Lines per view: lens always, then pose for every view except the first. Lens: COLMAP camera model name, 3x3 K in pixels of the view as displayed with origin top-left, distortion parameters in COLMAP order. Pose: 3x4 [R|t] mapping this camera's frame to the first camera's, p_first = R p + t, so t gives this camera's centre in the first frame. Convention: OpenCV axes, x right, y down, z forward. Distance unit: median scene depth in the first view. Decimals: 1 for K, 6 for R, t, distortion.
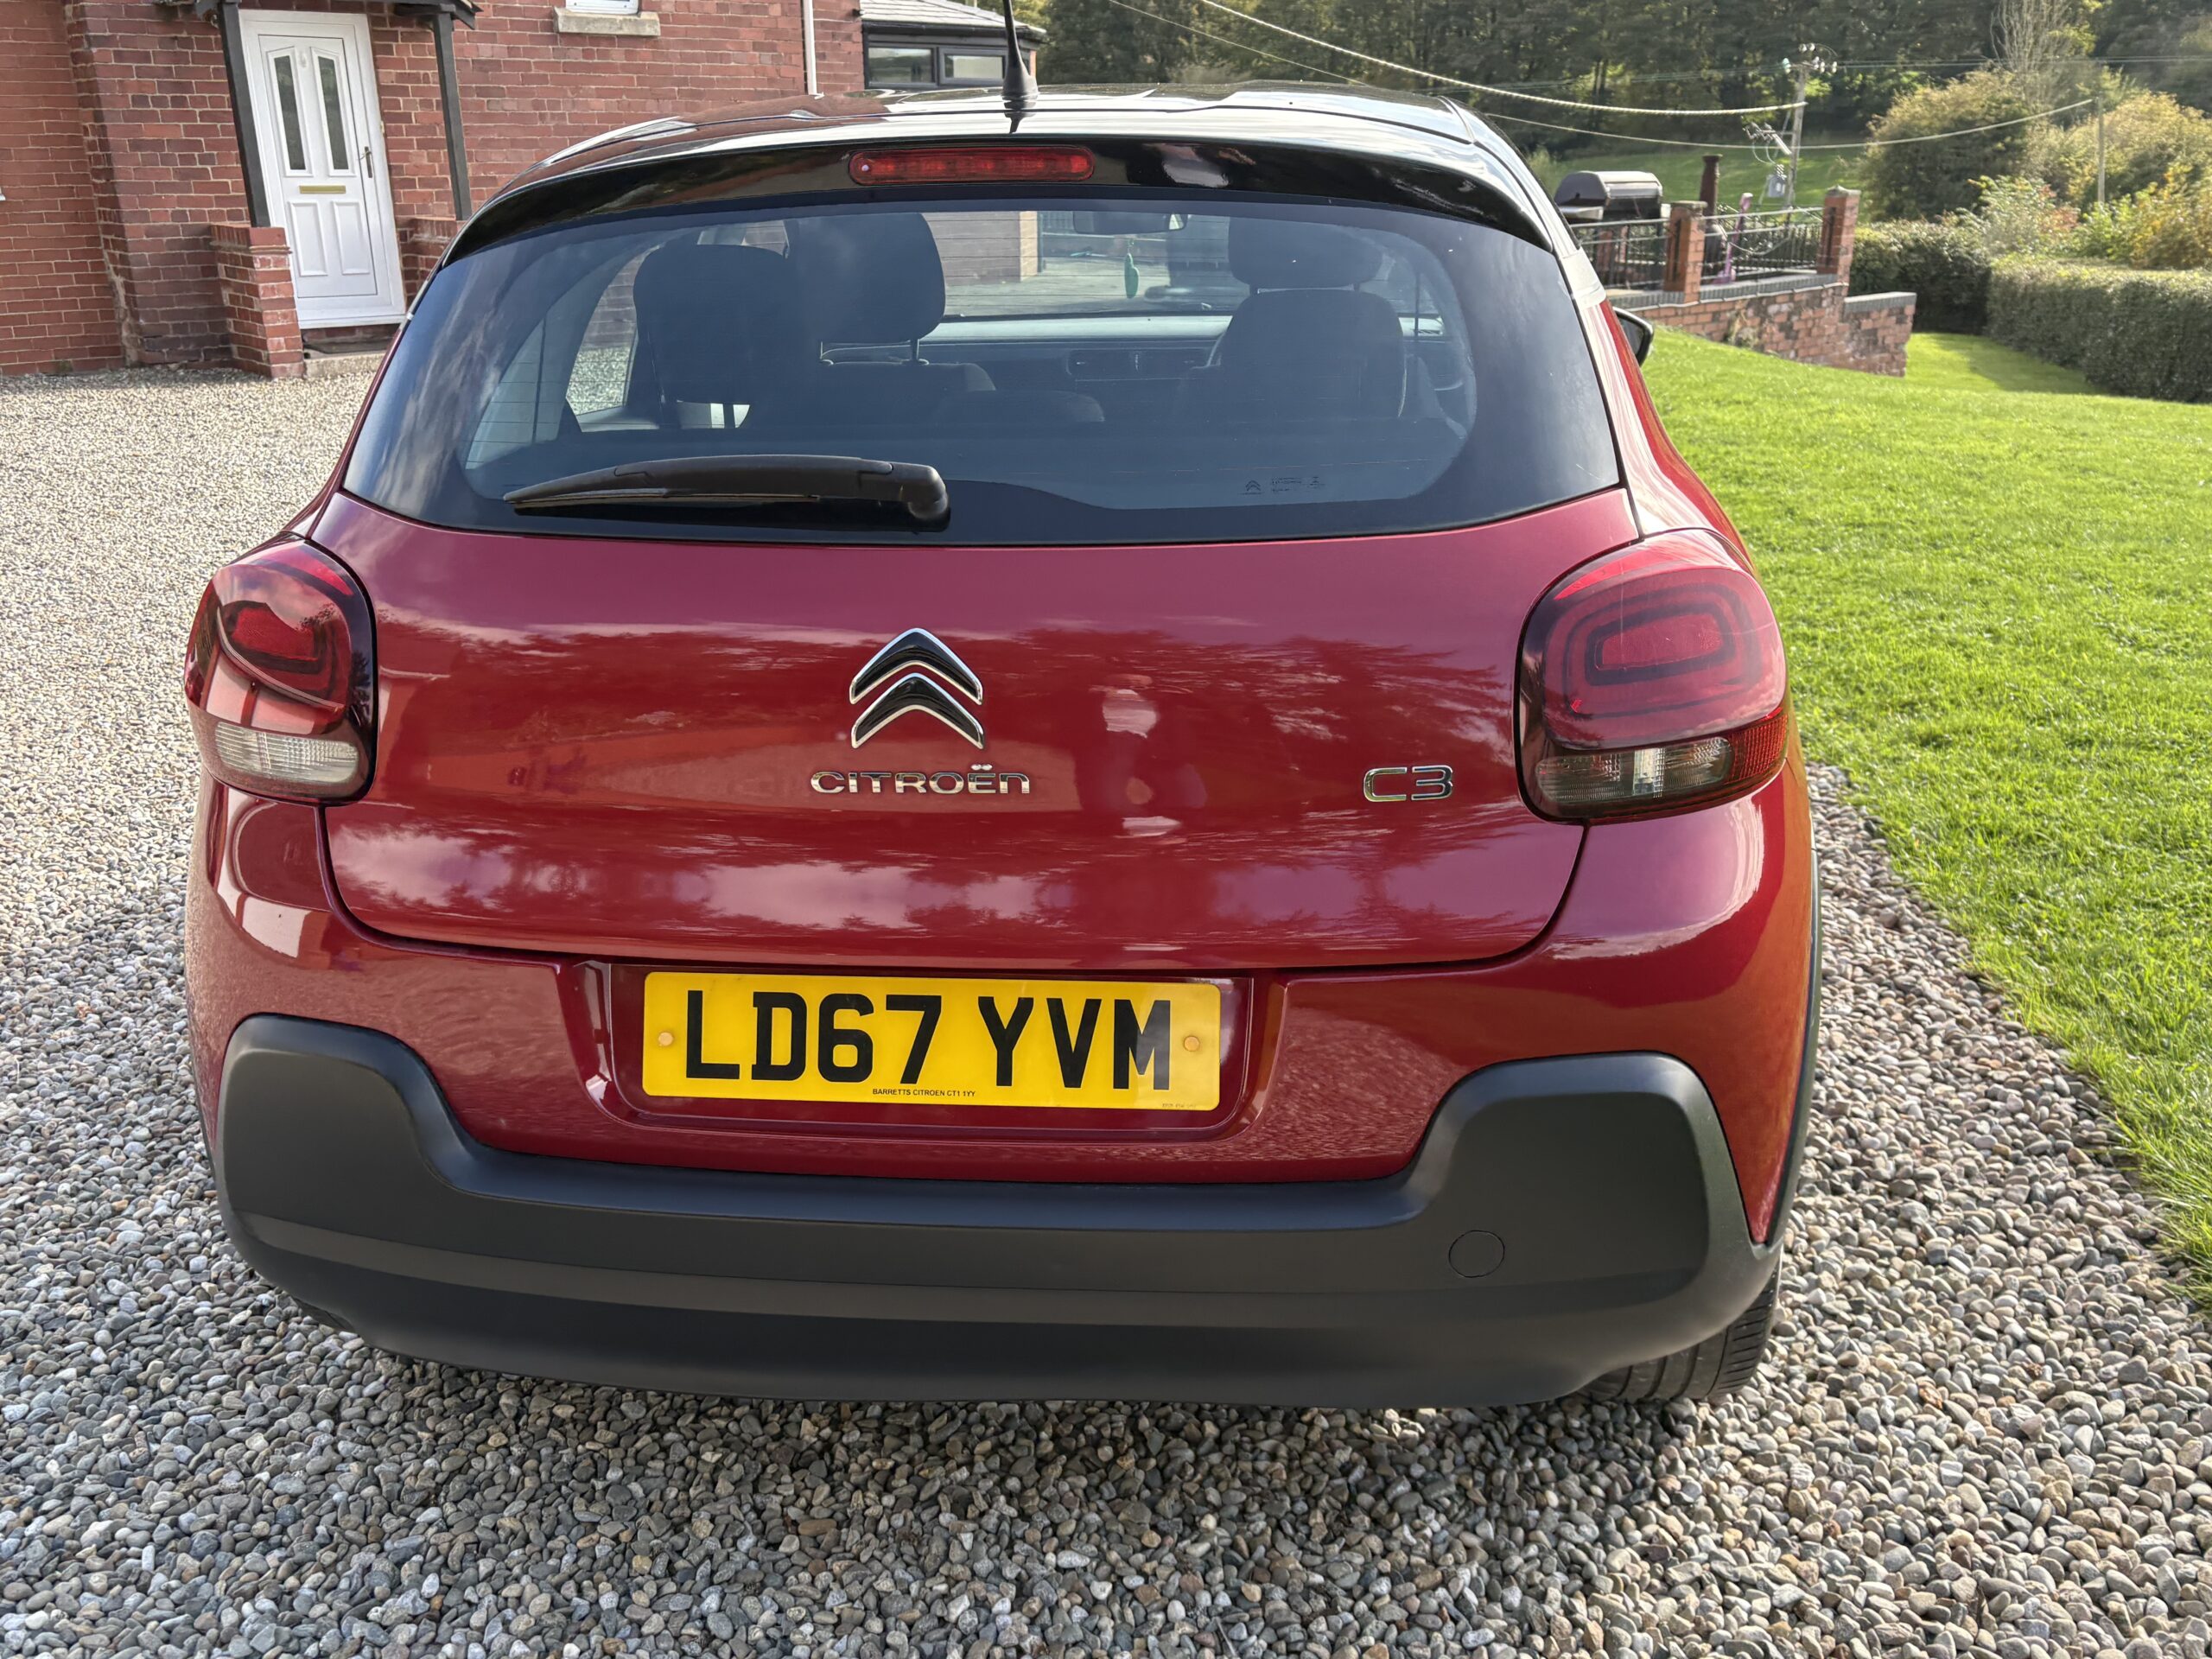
lens RADIAL K [[1929.8, 0, 1106.0], [0, 1929.8, 829.5], [0, 0, 1]] dist [0.001751, 0.036811]
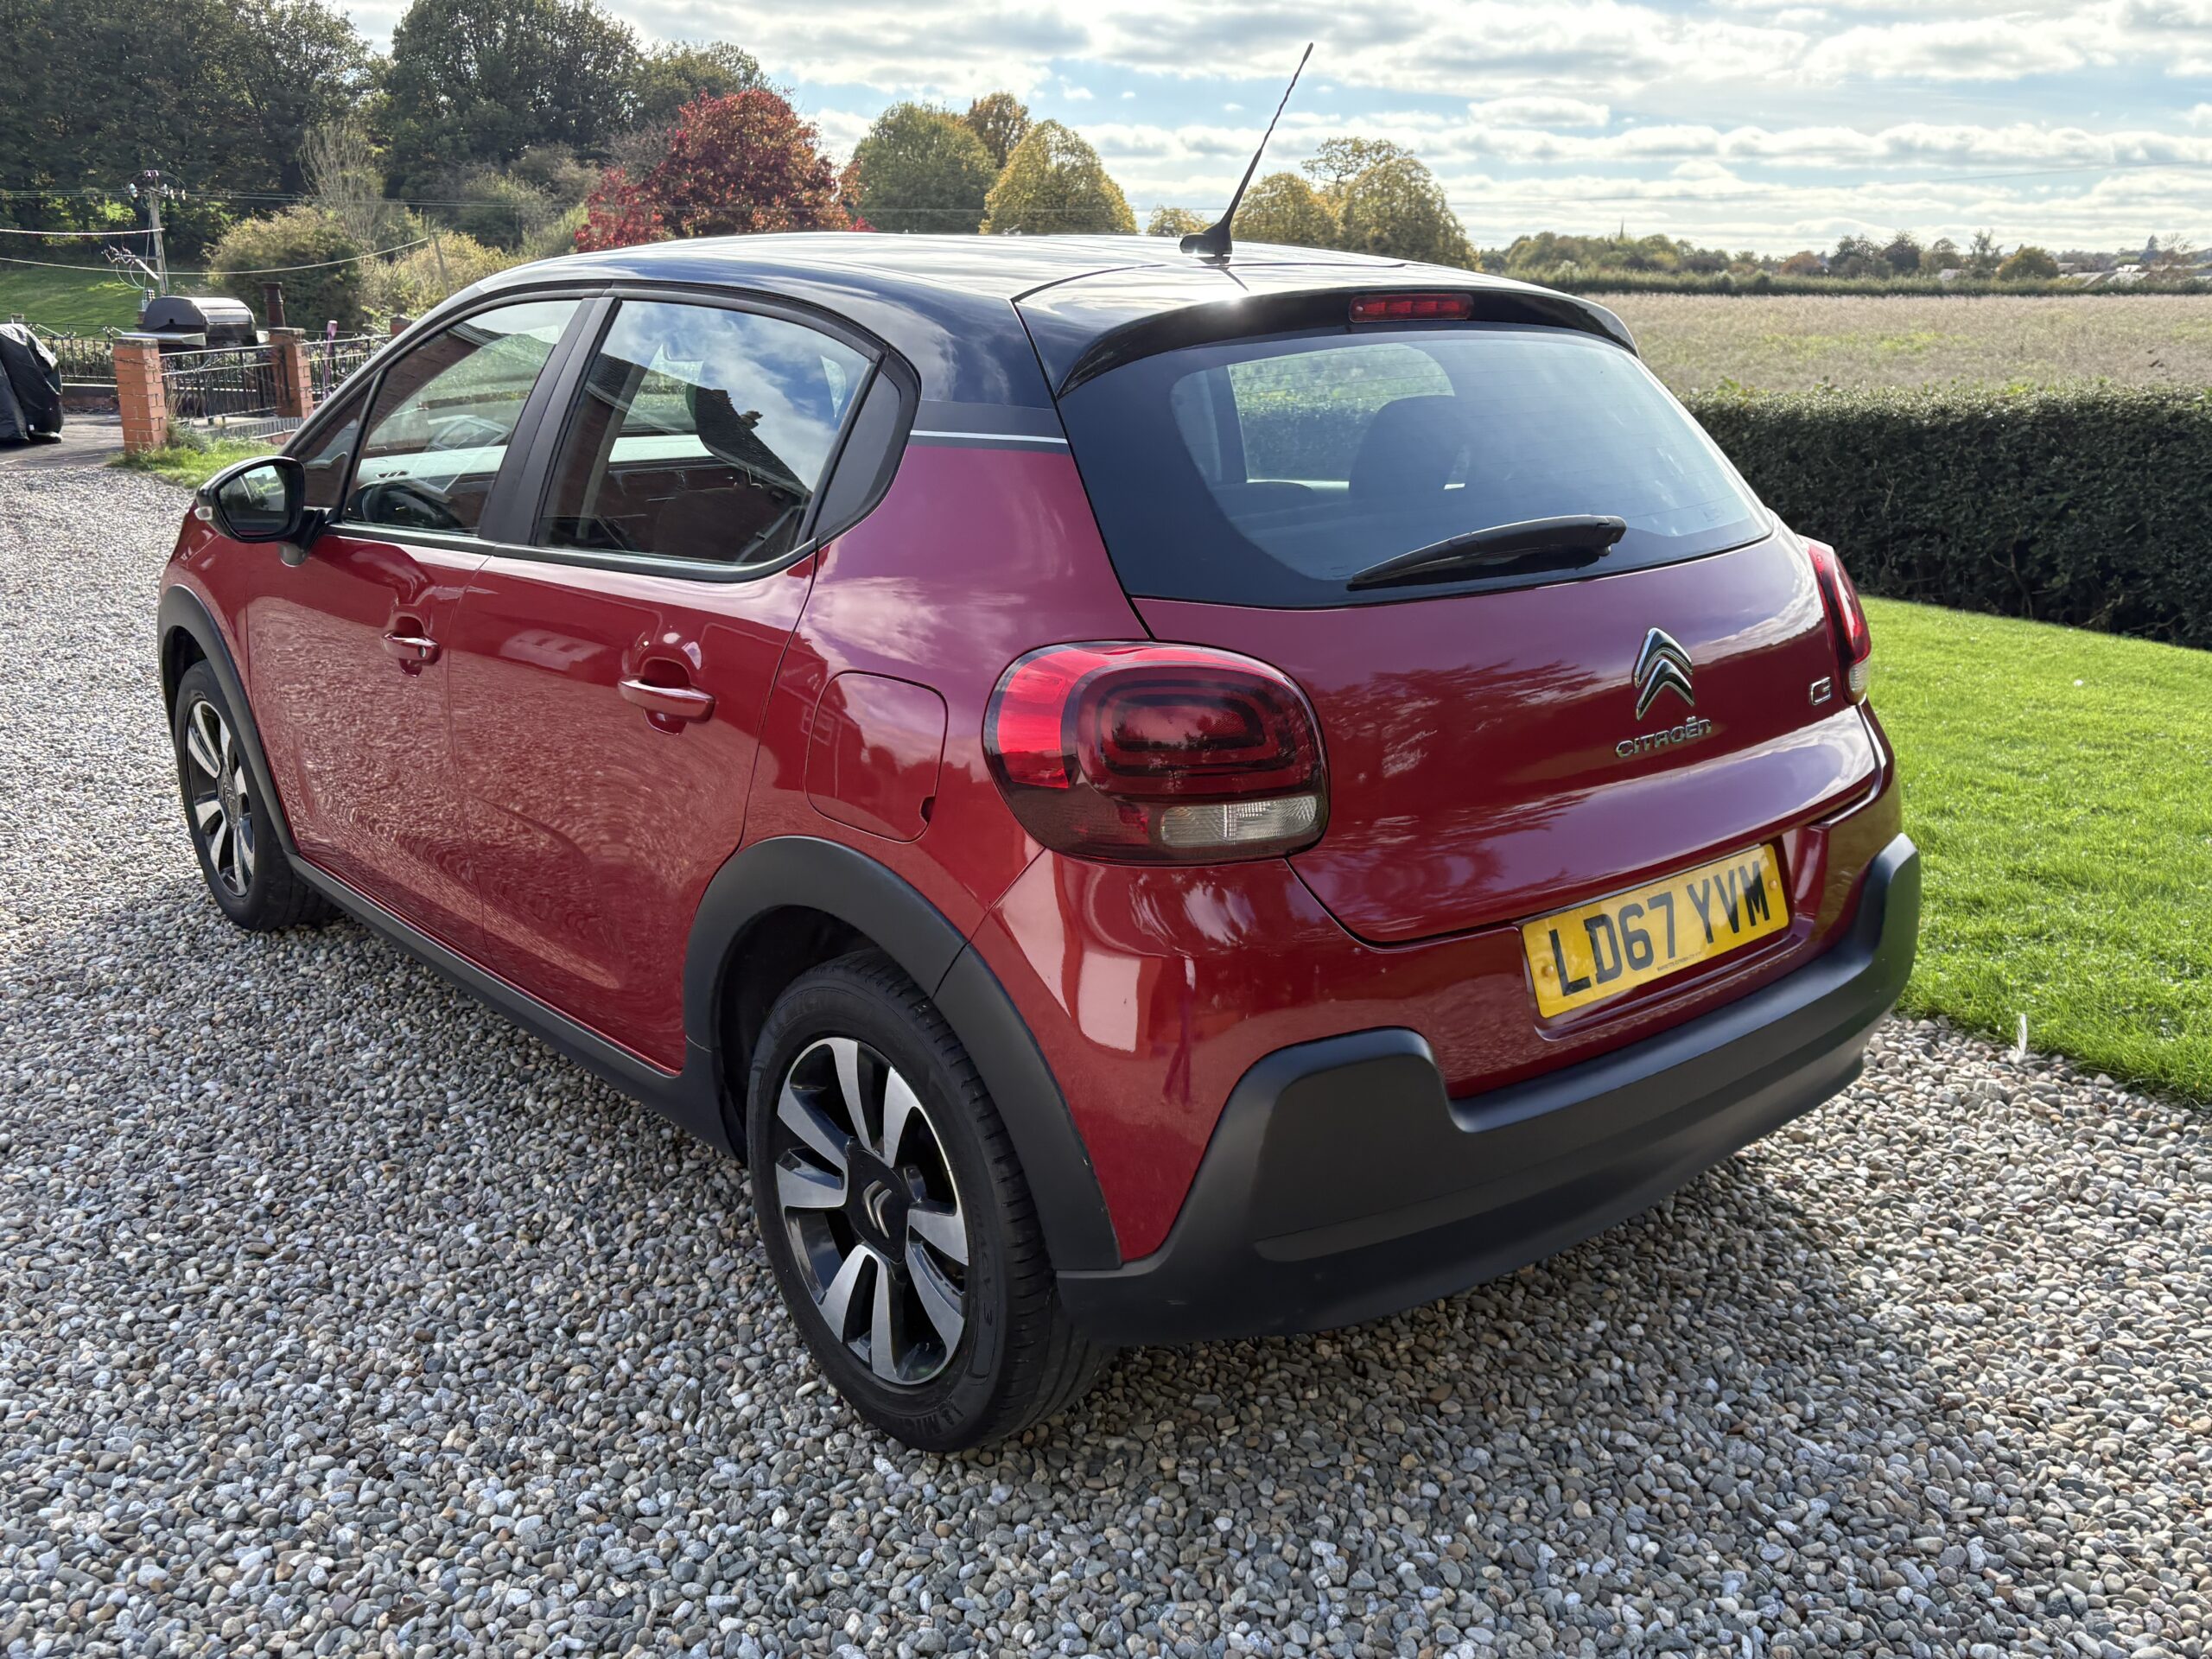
lens RADIAL K [[1929.8, 0, 1106.0], [0, 1929.8, 829.5], [0, 0, 1]] dist [0.001751, 0.036811]
pose [[0.694669, -0.181046, 0.696174, -1.096136], [0.222499, 0.974427, 0.031390, -0.076587], [-0.684054, 0.133092, 0.717187, 0.214862]]
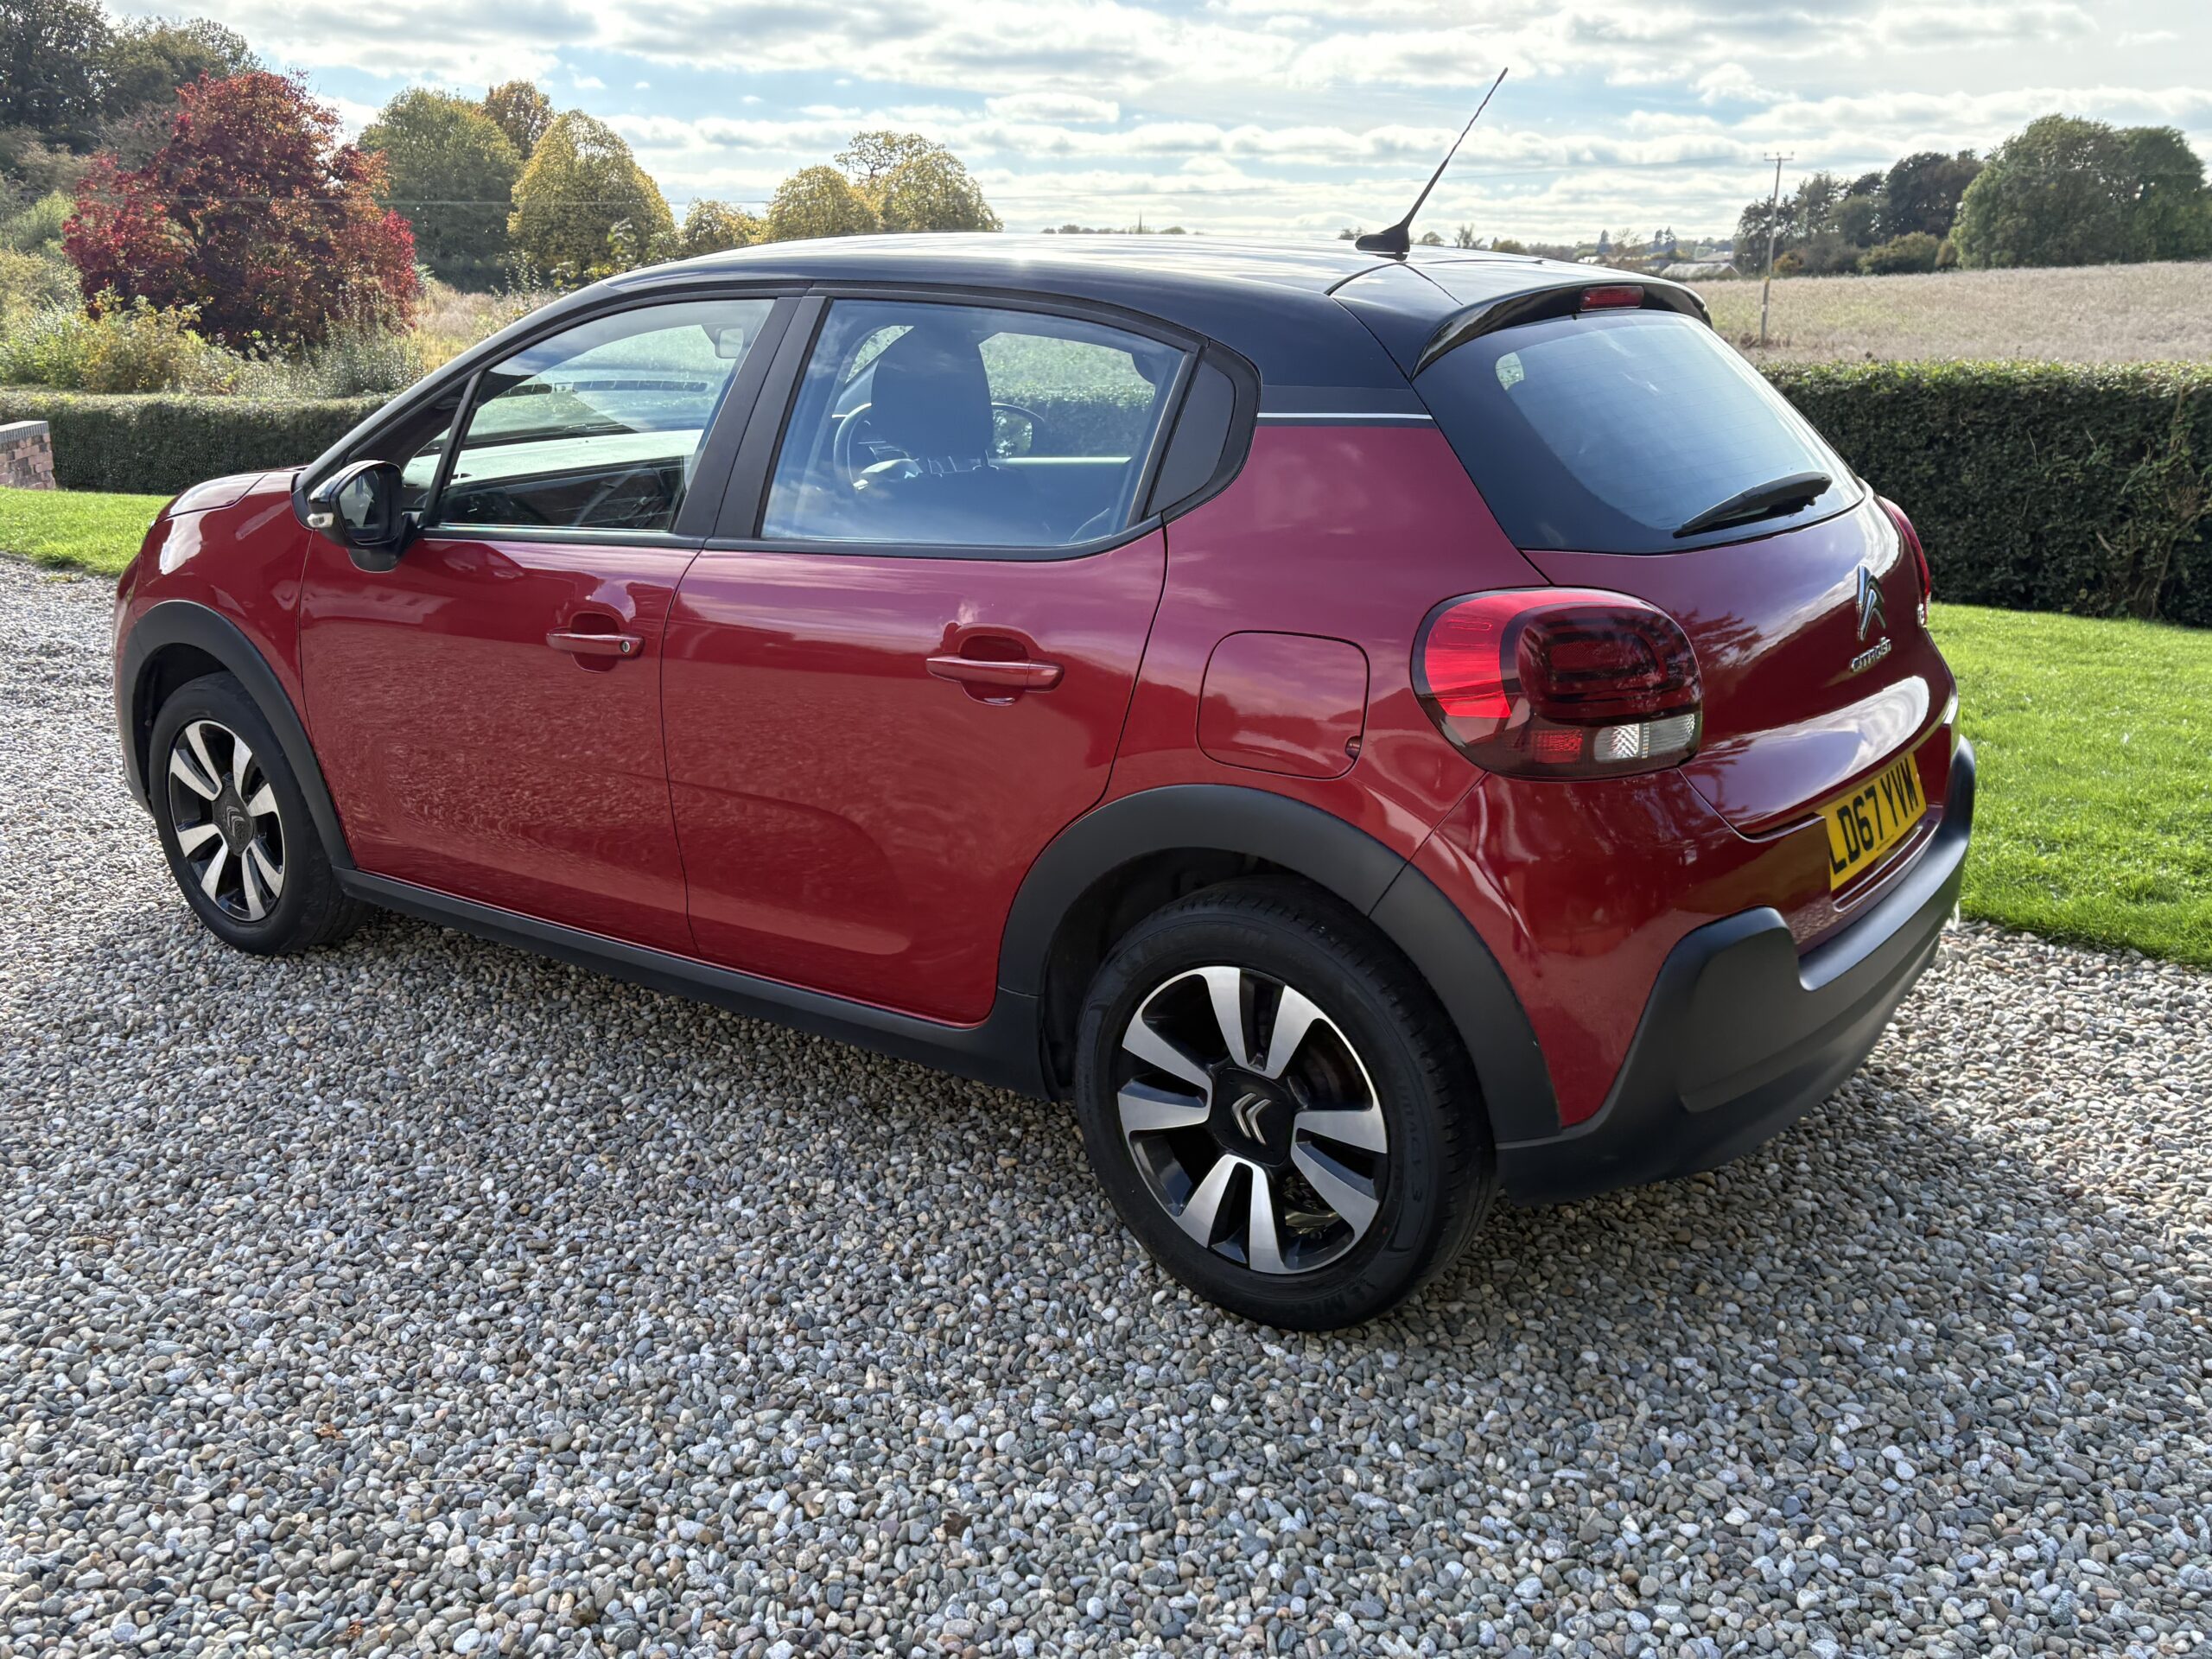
lens RADIAL K [[1924.8, 0, 1107.9], [0, 1924.8, 814.5], [0, 0, 1]] dist [-0.007609, 0.056123]
pose [[0.508419, -0.221529, 0.832127, -1.487280], [0.277761, 0.956880, 0.085033, -0.176821], [-0.815083, 0.187900, 0.548027, 0.510521]]
